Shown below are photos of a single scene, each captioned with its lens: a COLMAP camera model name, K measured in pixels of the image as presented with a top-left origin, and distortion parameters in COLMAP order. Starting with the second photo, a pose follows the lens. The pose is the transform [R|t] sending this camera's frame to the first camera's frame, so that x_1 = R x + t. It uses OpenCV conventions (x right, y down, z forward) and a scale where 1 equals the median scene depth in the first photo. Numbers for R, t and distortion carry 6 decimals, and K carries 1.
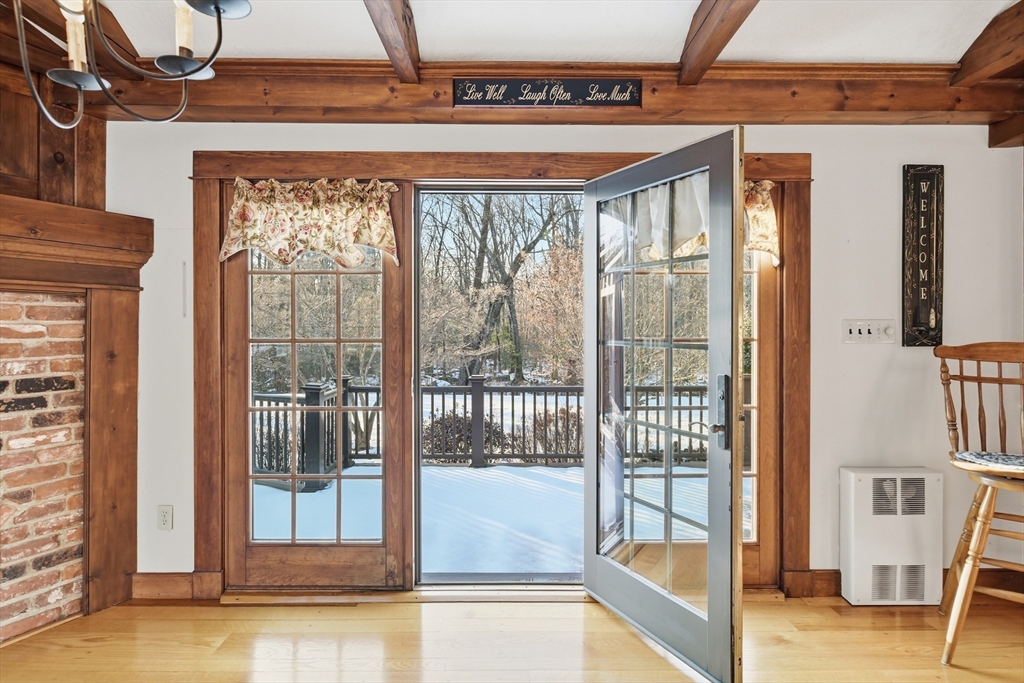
lens RADIAL K [[525.8, 0, 513.2], [0, 525.8, 330.5], [0, 0, 1]] dist [-0.007410, 0.002196]
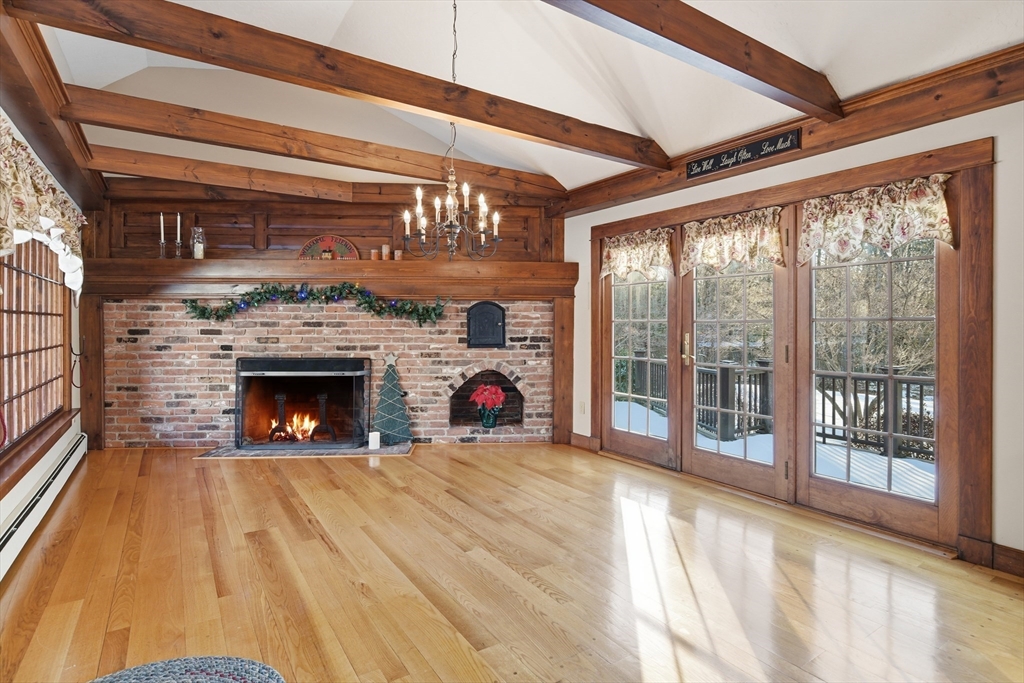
lens RADIAL K [[525.8, 0, 513.2], [0, 525.8, 330.5], [0, 0, 1]] dist [-0.007410, 0.002196]
pose [[0.542781, 0.010238, -0.839812, 0.975080], [-0.005442, 0.999948, 0.008673, 0.040894], [0.839857, -0.000137, 0.542808, -0.363413]]
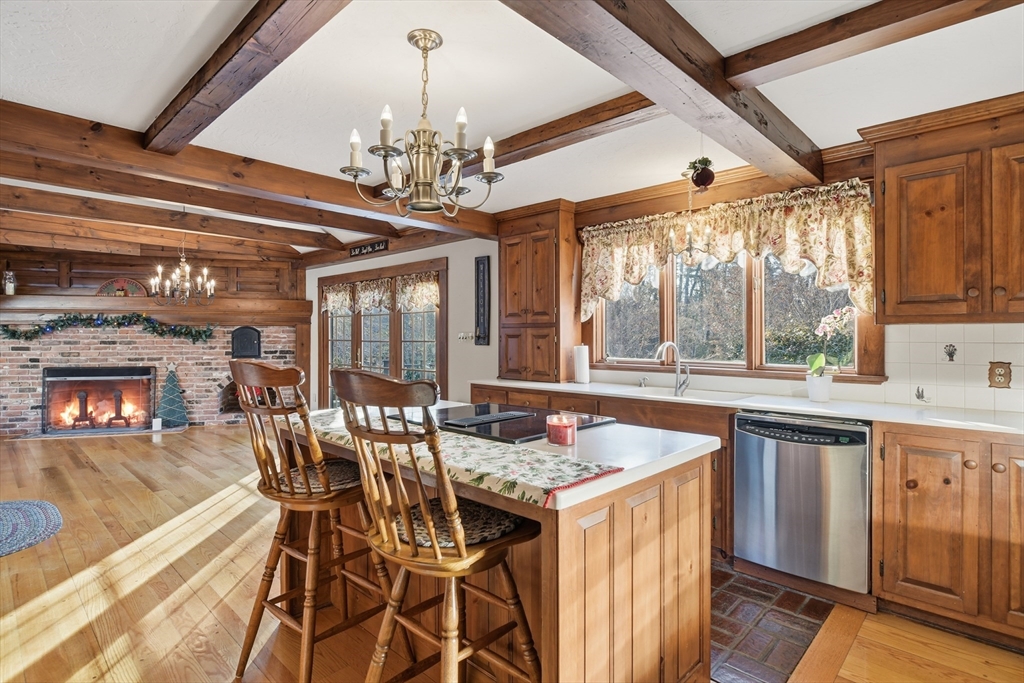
lens RADIAL K [[516.3, 0, 508.9], [0, 516.3, 339.3], [0, 0, 1]] dist [-0.001671, 0.001175]
pose [[0.715010, 0.004680, -0.699098, 2.410251], [-0.003800, 0.999989, 0.002807, 0.002536], [0.699104, 0.000649, 0.715020, -0.389224]]
